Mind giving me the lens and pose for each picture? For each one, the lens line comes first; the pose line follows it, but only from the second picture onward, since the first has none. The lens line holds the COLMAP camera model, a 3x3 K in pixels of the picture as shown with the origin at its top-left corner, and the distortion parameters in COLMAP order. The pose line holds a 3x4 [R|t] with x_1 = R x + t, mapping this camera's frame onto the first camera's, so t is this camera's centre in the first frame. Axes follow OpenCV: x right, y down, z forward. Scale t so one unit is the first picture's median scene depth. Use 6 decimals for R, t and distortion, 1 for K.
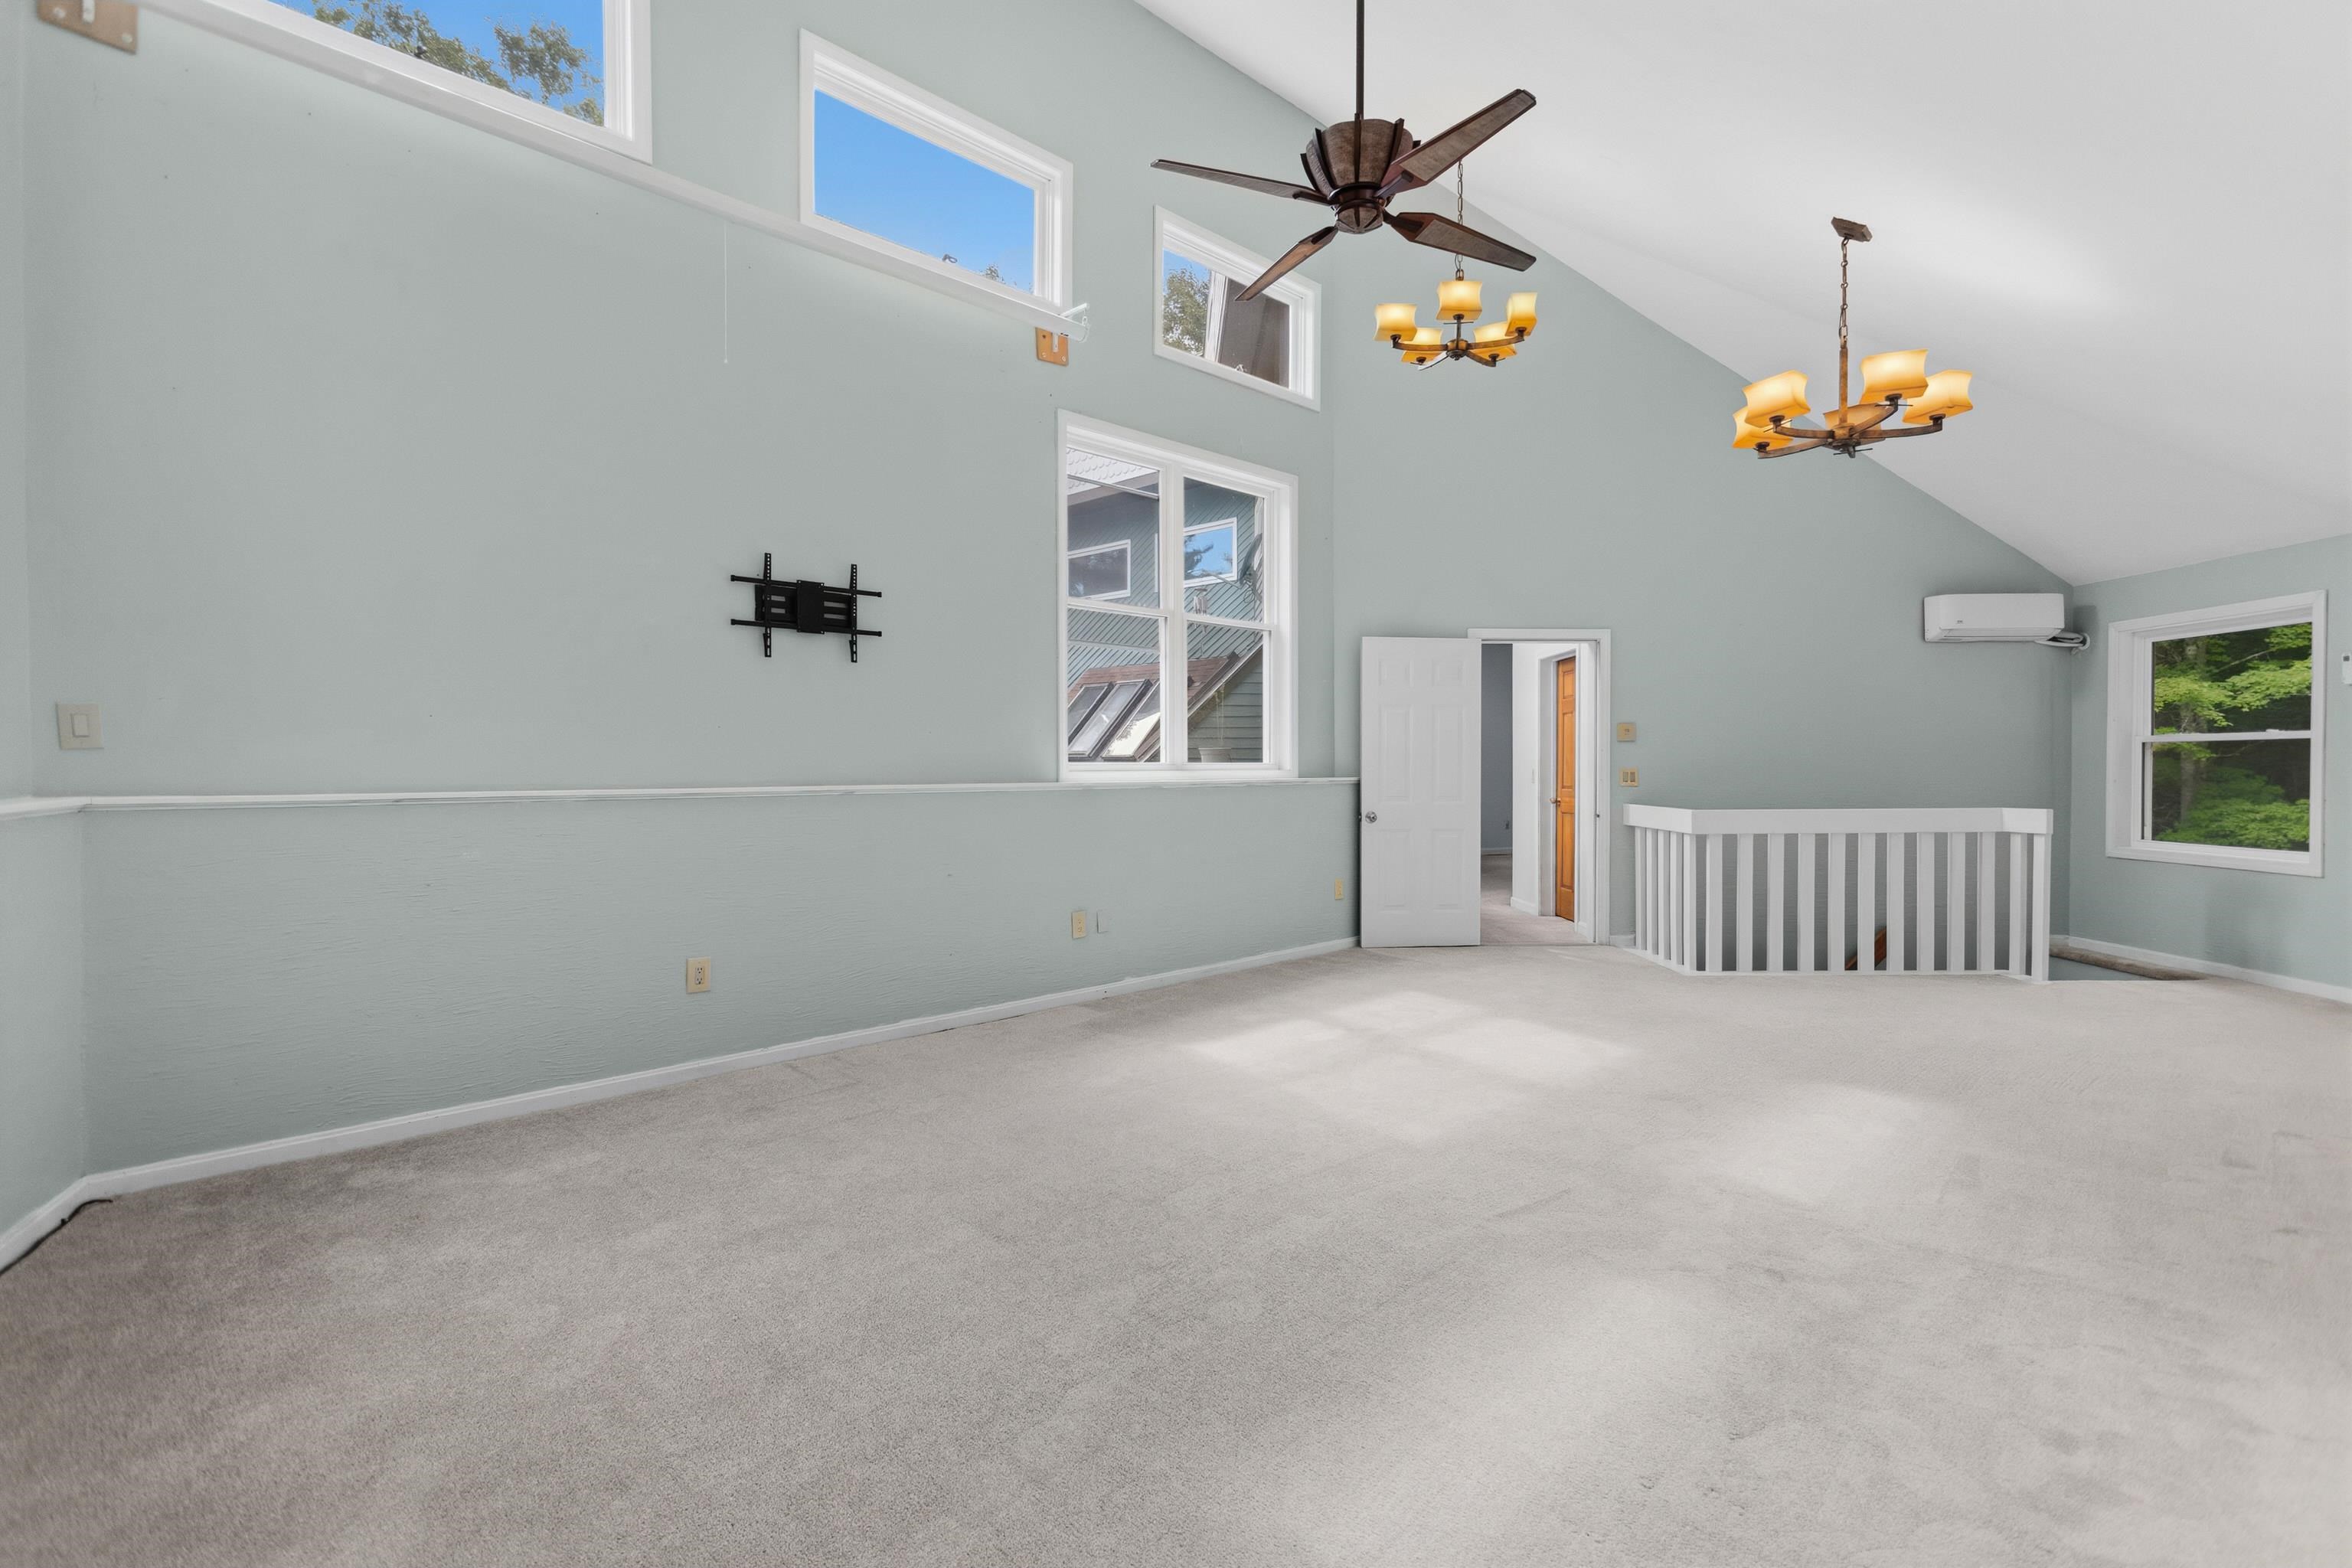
lens RADIAL K [[1116.7, 0, 1179.1], [0, 1116.7, 772.2], [0, 0, 1]] dist [0.001069, 0.001585]
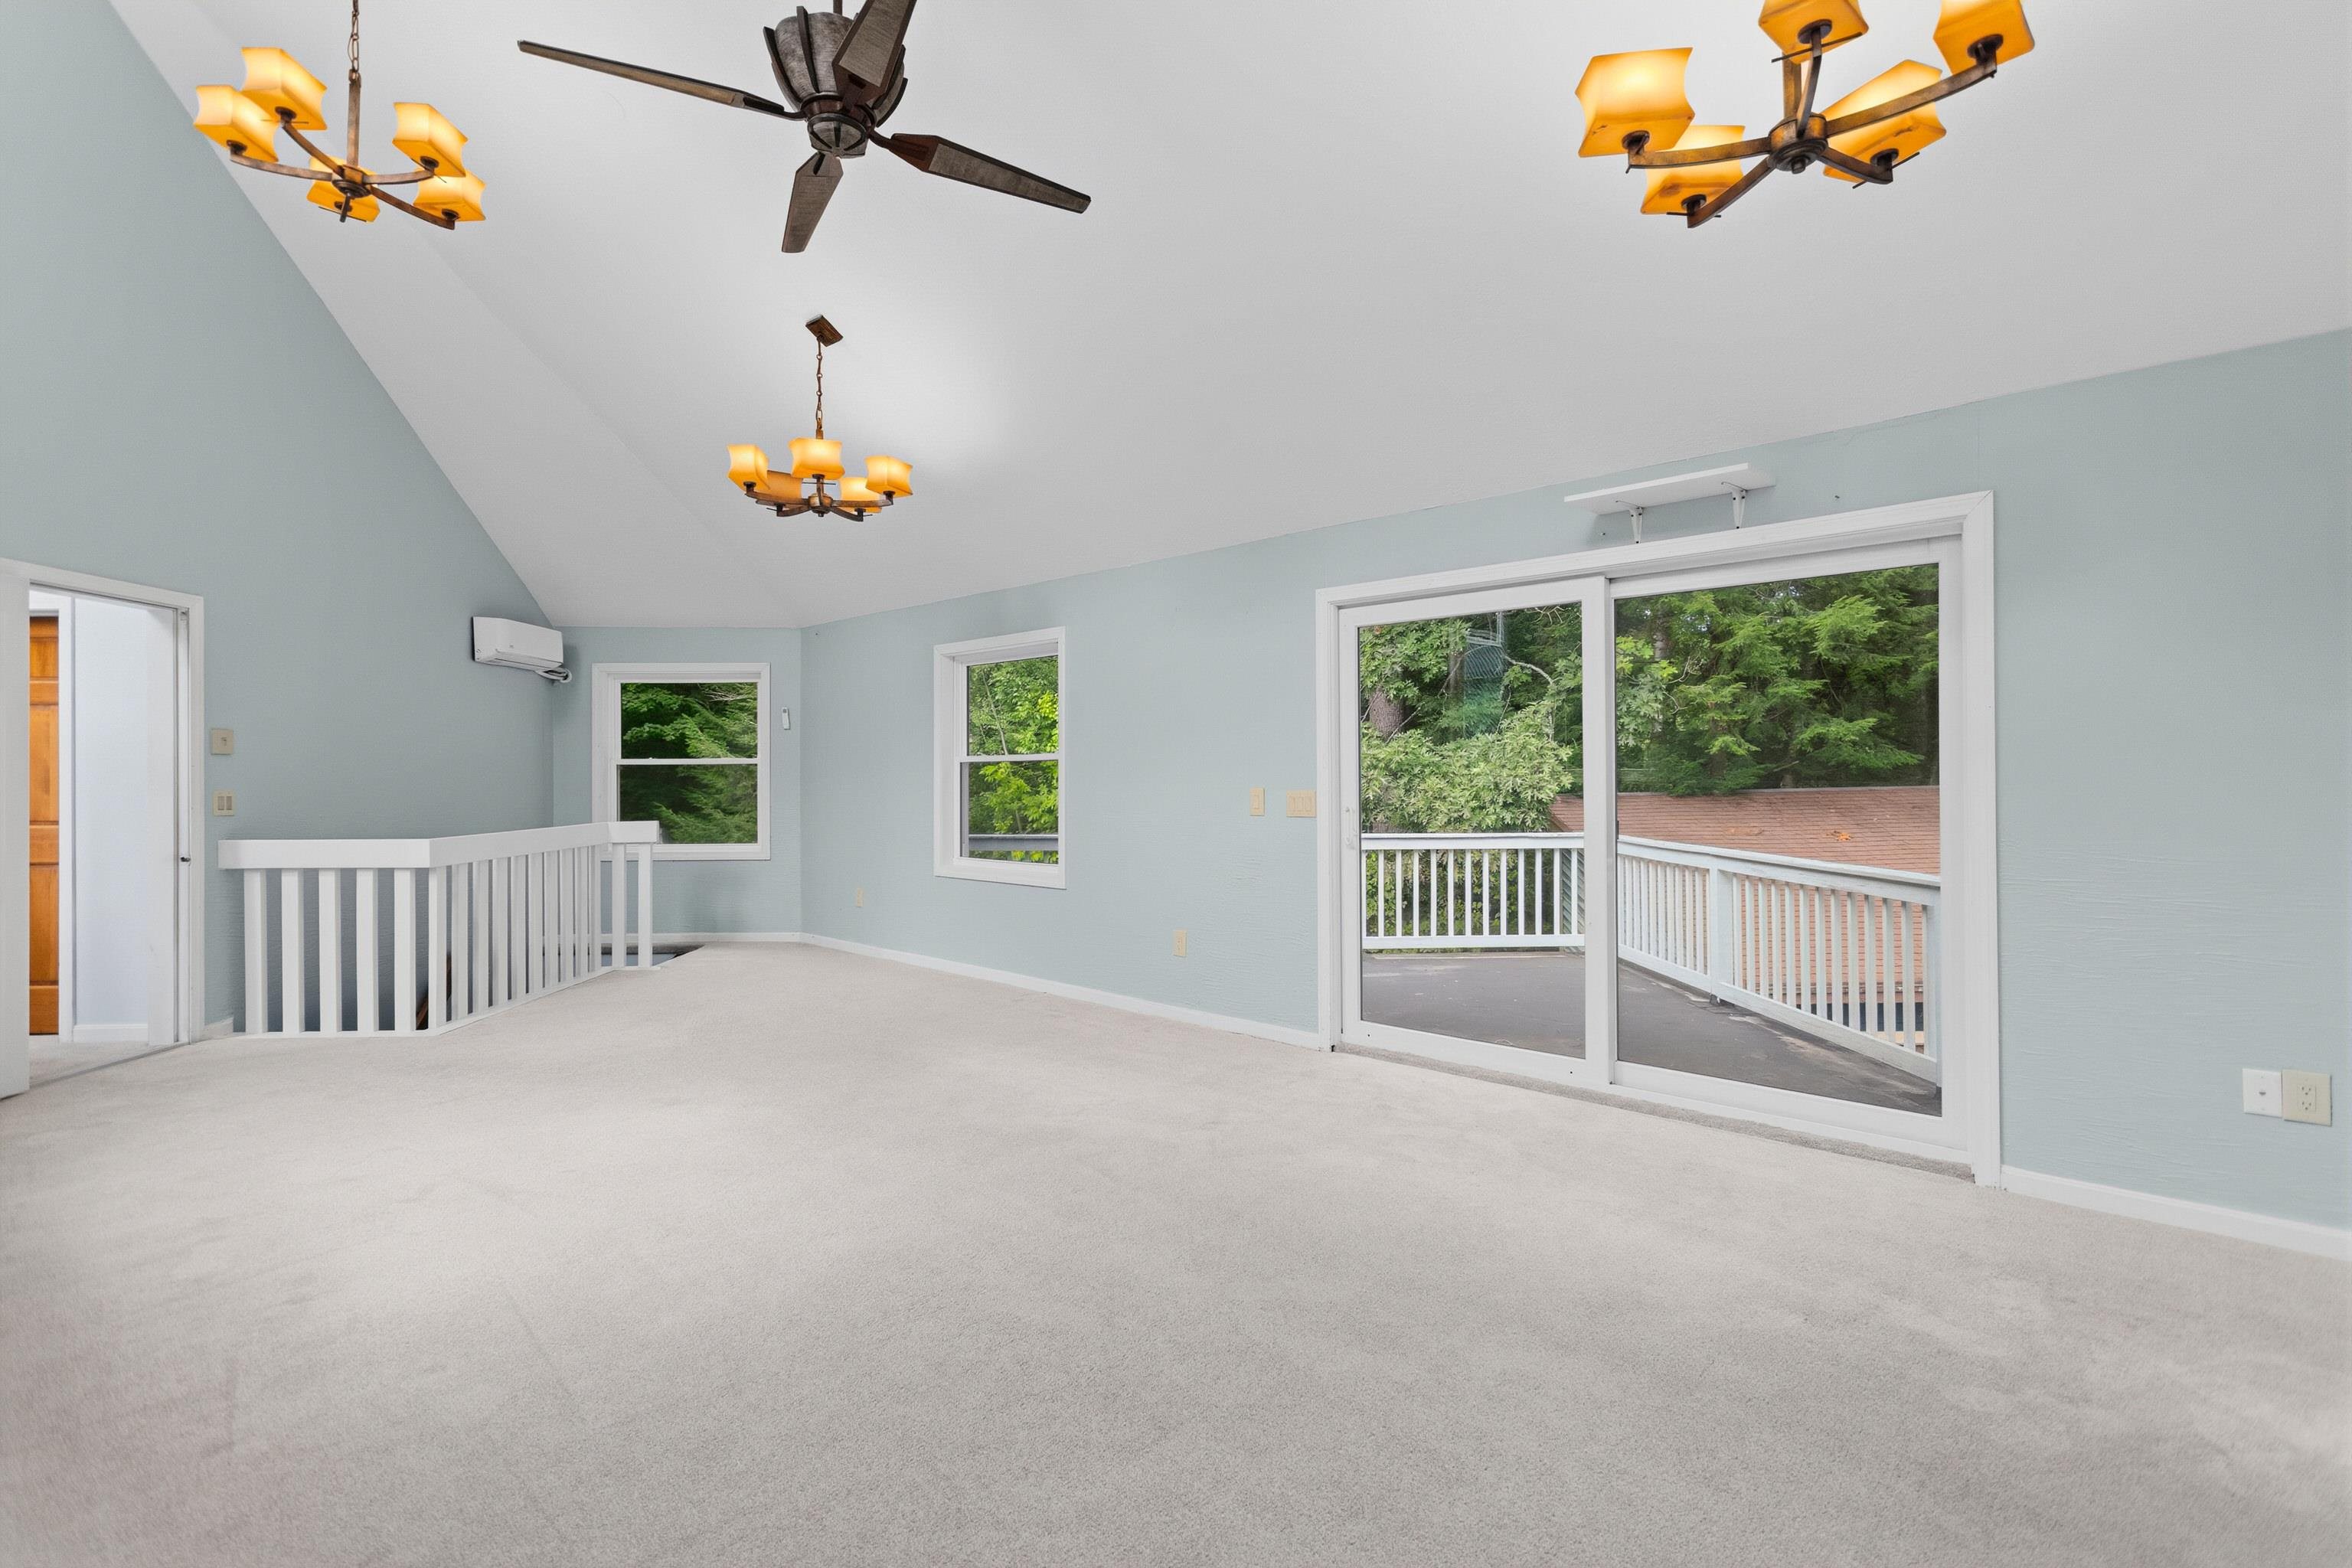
lens RADIAL K [[1116.7, 0, 1179.1], [0, 1116.7, 772.2], [0, 0, 1]] dist [0.001069, 0.001585]
pose [[-0.032736, 0.003023, 0.999459, -0.367568], [0.011492, 0.999930, -0.002648, -0.007560], [-0.999398, 0.011399, -0.032768, 0.414440]]
